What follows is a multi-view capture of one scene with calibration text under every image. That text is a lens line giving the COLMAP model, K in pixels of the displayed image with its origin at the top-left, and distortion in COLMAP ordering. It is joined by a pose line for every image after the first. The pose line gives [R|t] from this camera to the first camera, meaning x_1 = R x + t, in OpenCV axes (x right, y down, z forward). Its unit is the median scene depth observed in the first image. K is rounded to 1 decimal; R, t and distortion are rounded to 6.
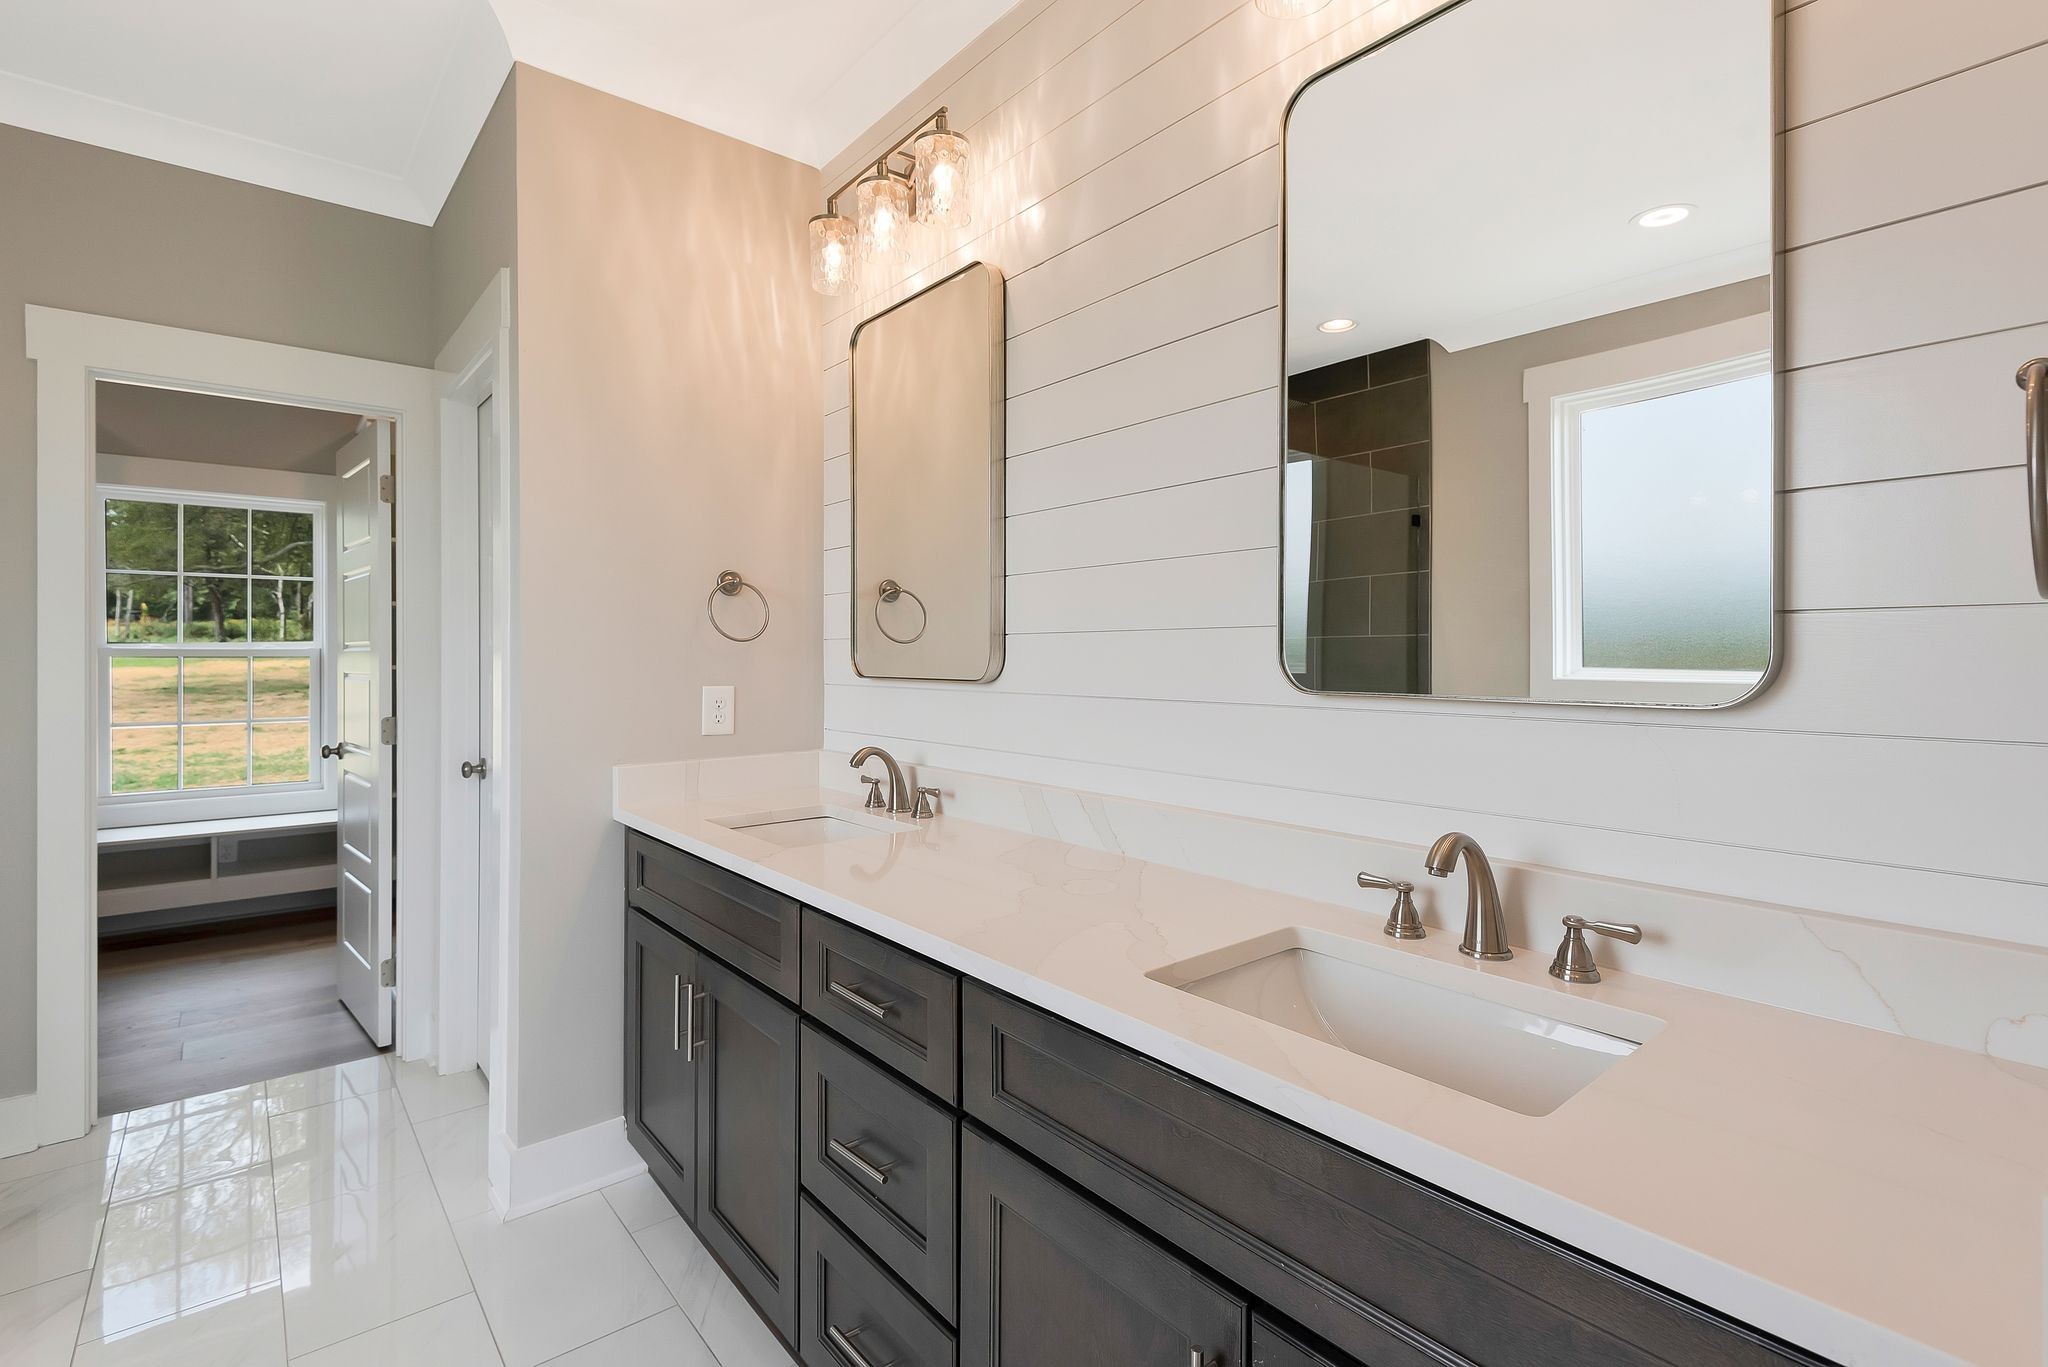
lens RADIAL K [[943.4, 0, 1024.0], [0, 943.4, 683.5], [0, 0, 1]] dist [0.035089, -0.032735]
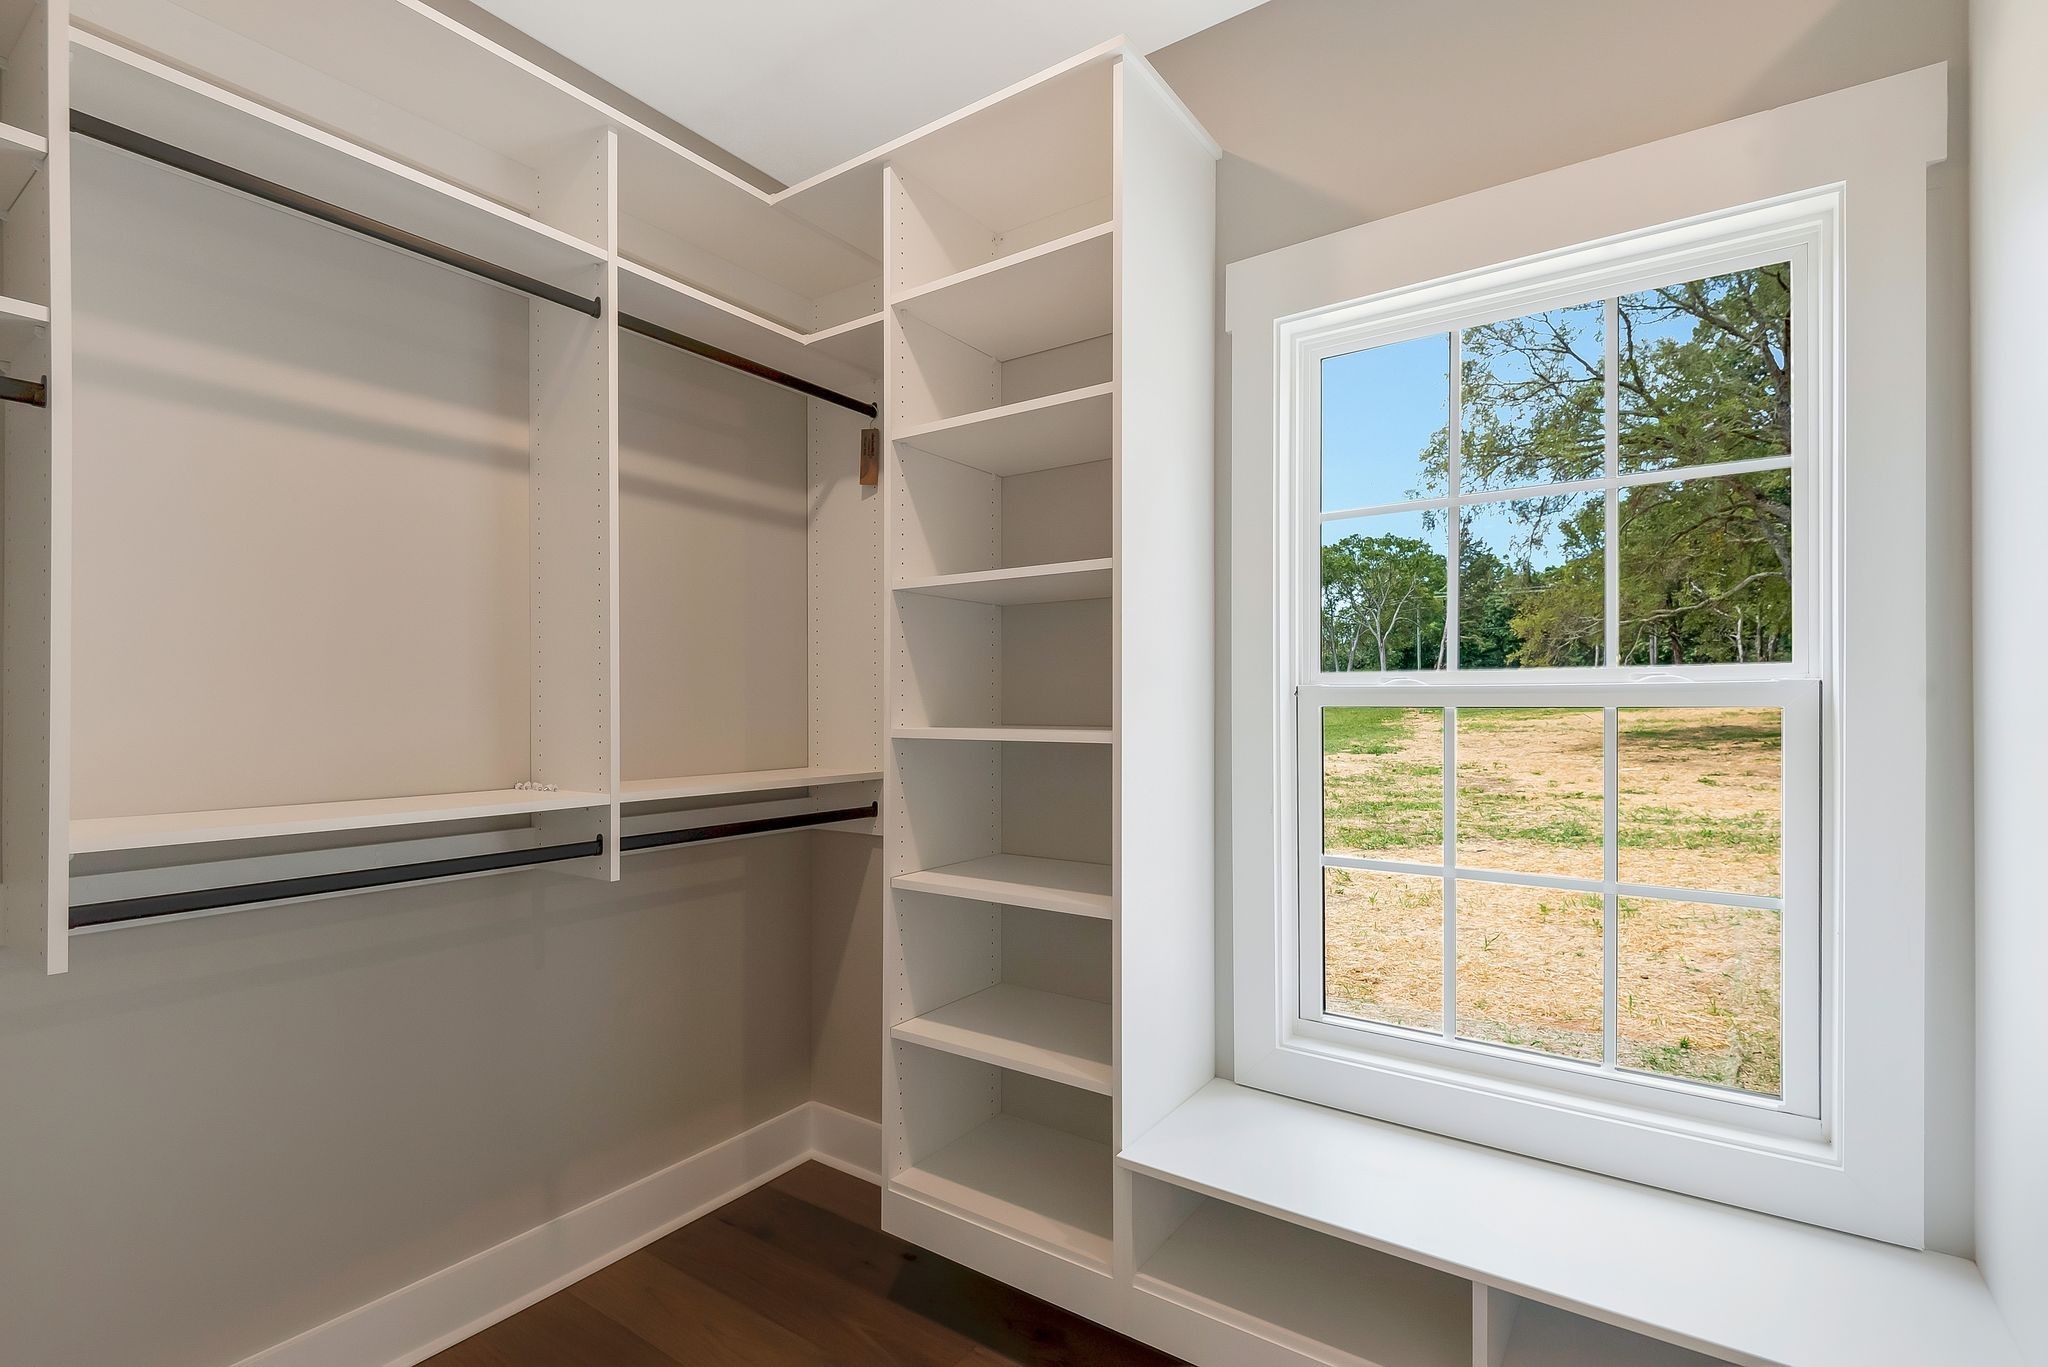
lens RADIAL K [[940.4, 0, 1033.2], [0, 940.4, 685.8], [0, 0, 1]] dist [0.000031, -0.000312]
pose [[0.260155, -0.022003, -0.965316, -0.132520], [-0.020719, 0.999383, -0.028364, -0.005263], [0.965345, 0.027380, 0.259538, 0.175025]]
